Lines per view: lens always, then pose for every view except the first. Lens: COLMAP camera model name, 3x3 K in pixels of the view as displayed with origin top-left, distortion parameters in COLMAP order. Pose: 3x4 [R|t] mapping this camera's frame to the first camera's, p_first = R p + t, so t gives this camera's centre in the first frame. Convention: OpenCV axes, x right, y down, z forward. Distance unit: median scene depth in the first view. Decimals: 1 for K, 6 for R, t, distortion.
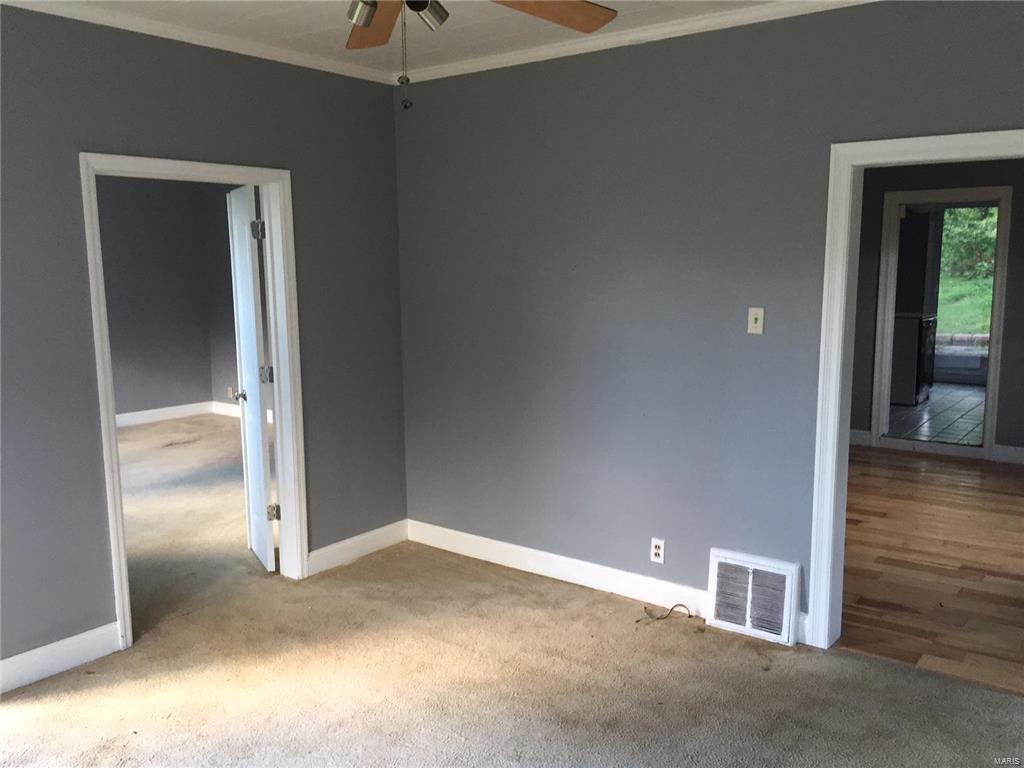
lens RADIAL K [[879.8, 0, 512.0], [0, 879.8, 384.0], [0, 0, 1]] dist [0.080673, -0.114087]
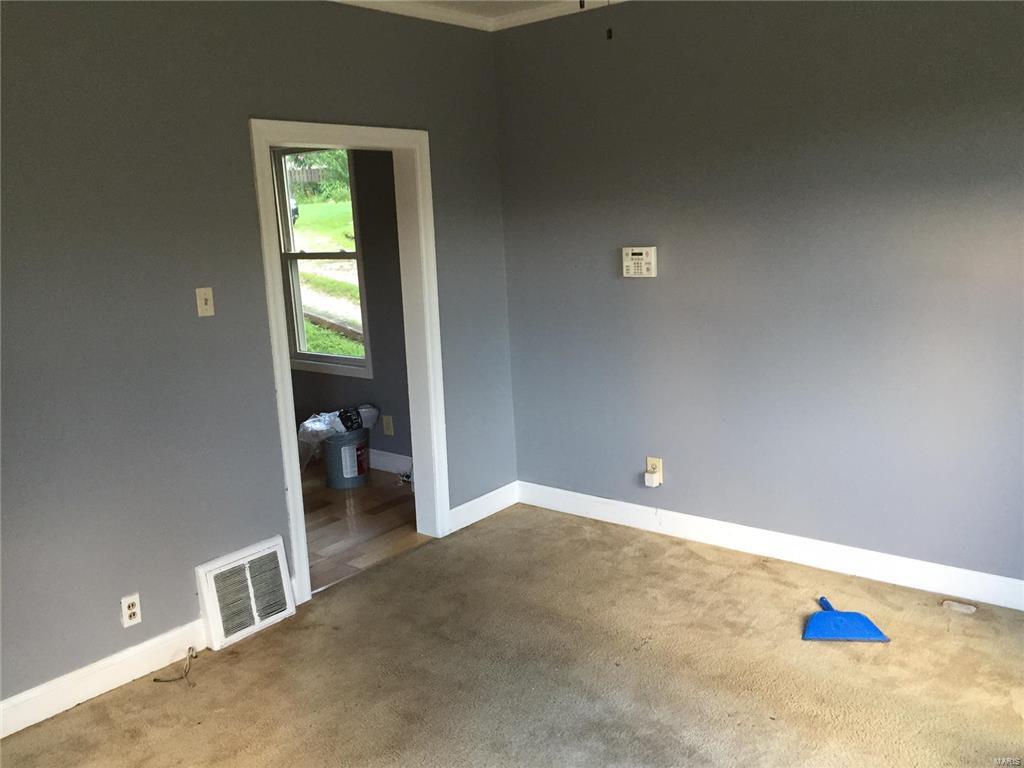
lens RADIAL K [[879.8, 0, 512.0], [0, 879.8, 384.0], [0, 0, 1]] dist [0.080673, -0.114087]
pose [[0.019659, -0.175603, 0.984265, -0.627741], [0.186703, 0.967783, 0.168933, -0.084047], [-0.982220, 0.180444, 0.051811, 0.646967]]
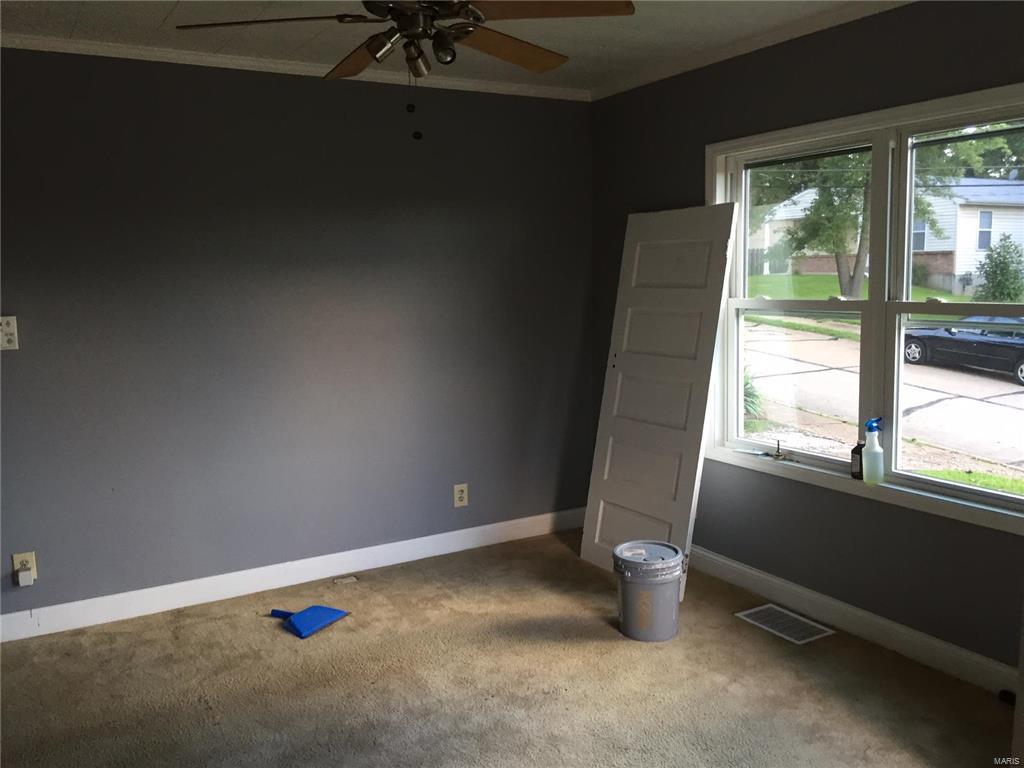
lens RADIAL K [[879.8, 0, 512.0], [0, 879.8, 384.0], [0, 0, 1]] dist [0.080673, -0.114087]
pose [[-0.925272, -0.019057, 0.378825, -0.403740], [0.084133, 0.963548, 0.253964, -0.167204], [-0.369855, 0.266857, -0.889941, 1.223905]]
